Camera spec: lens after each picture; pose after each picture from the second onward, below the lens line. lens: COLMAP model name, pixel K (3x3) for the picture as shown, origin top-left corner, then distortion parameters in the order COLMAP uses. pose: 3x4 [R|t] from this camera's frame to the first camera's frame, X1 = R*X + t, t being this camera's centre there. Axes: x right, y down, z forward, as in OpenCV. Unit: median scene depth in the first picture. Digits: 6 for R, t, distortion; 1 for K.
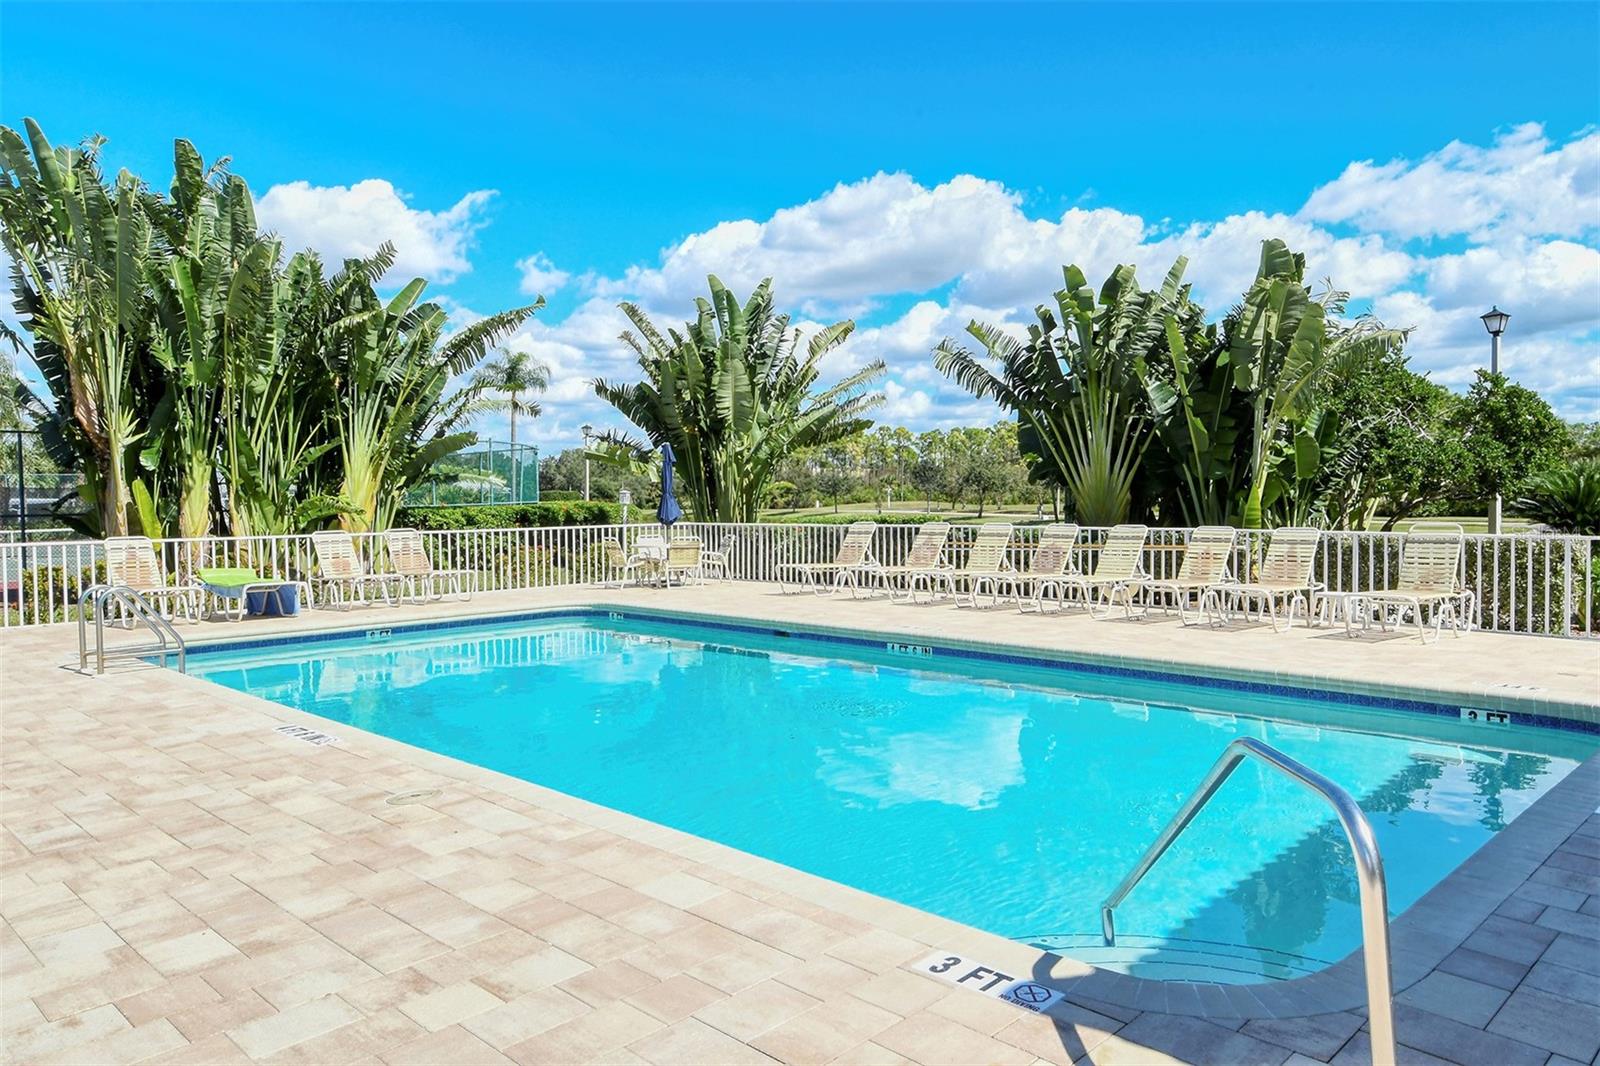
lens RADIAL K [[1107.4, 0, 832.6], [0, 1107.4, 530.9], [0, 0, 1]] dist [0.000690, 0.000732]
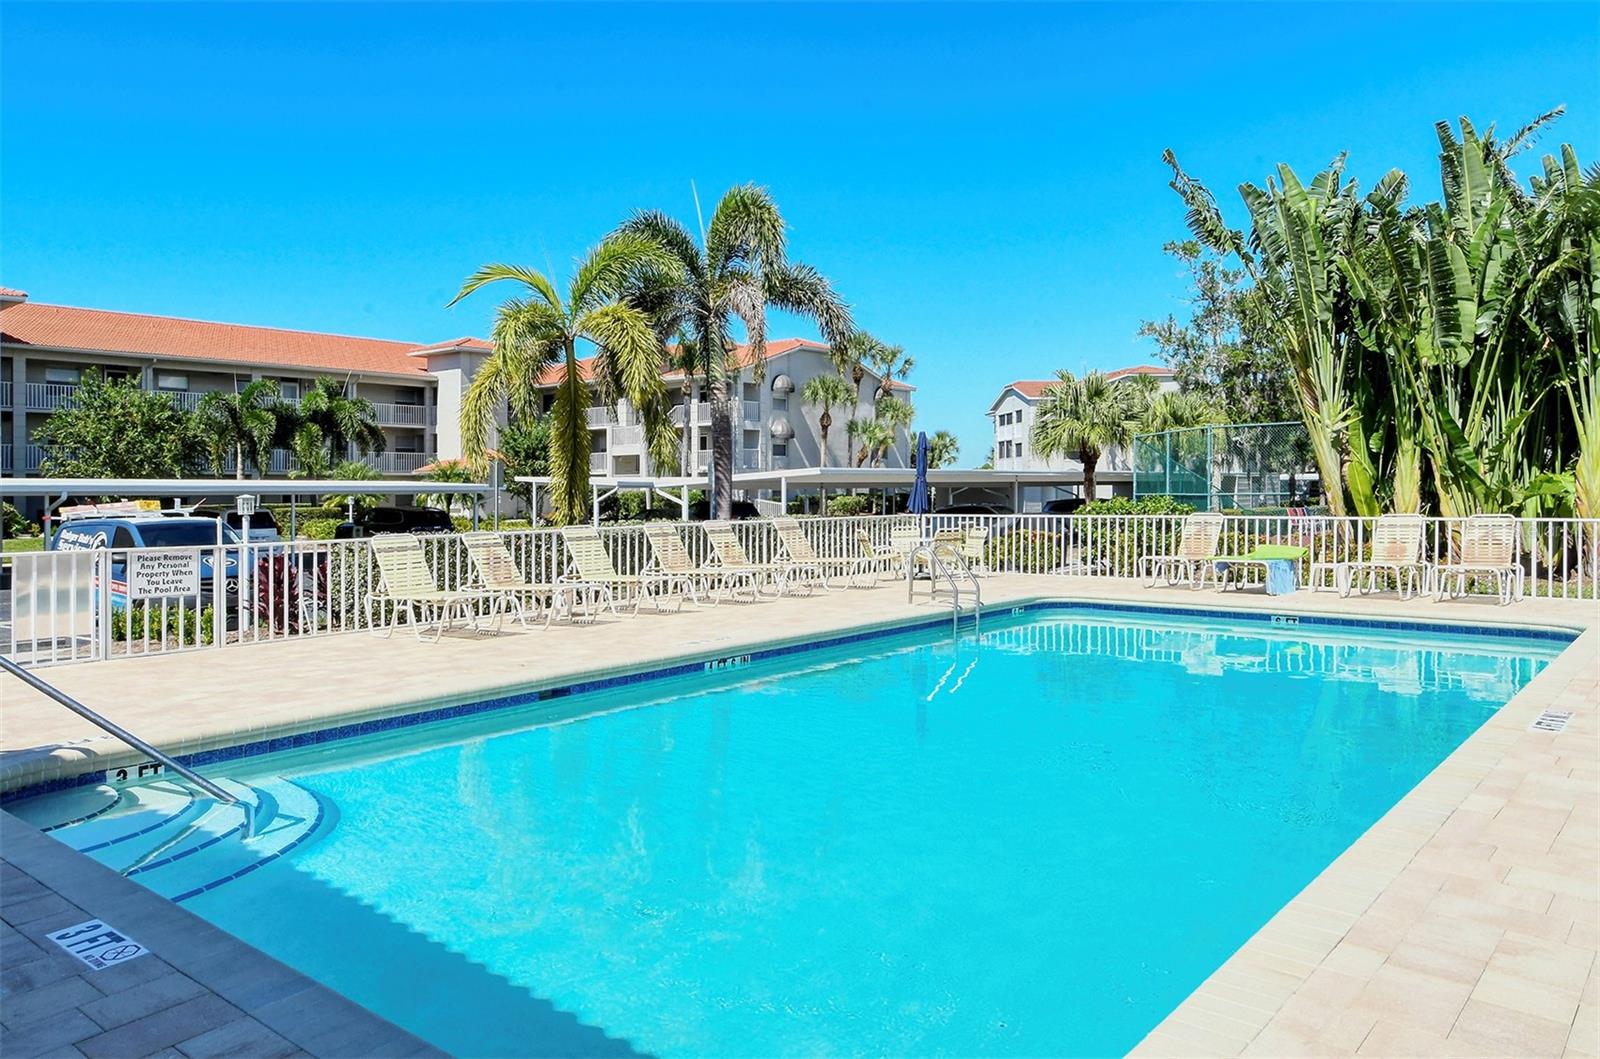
lens RADIAL K [[1107.4, 0, 832.6], [0, 1107.4, 527.4], [0, 0, 1]] dist [0.000690, 0.000732]
pose [[0.083850, 0.045596, -0.995435, 0.528023], [-0.022042, 0.998793, 0.043894, -0.023035], [0.996235, 0.018261, 0.084753, 0.525921]]
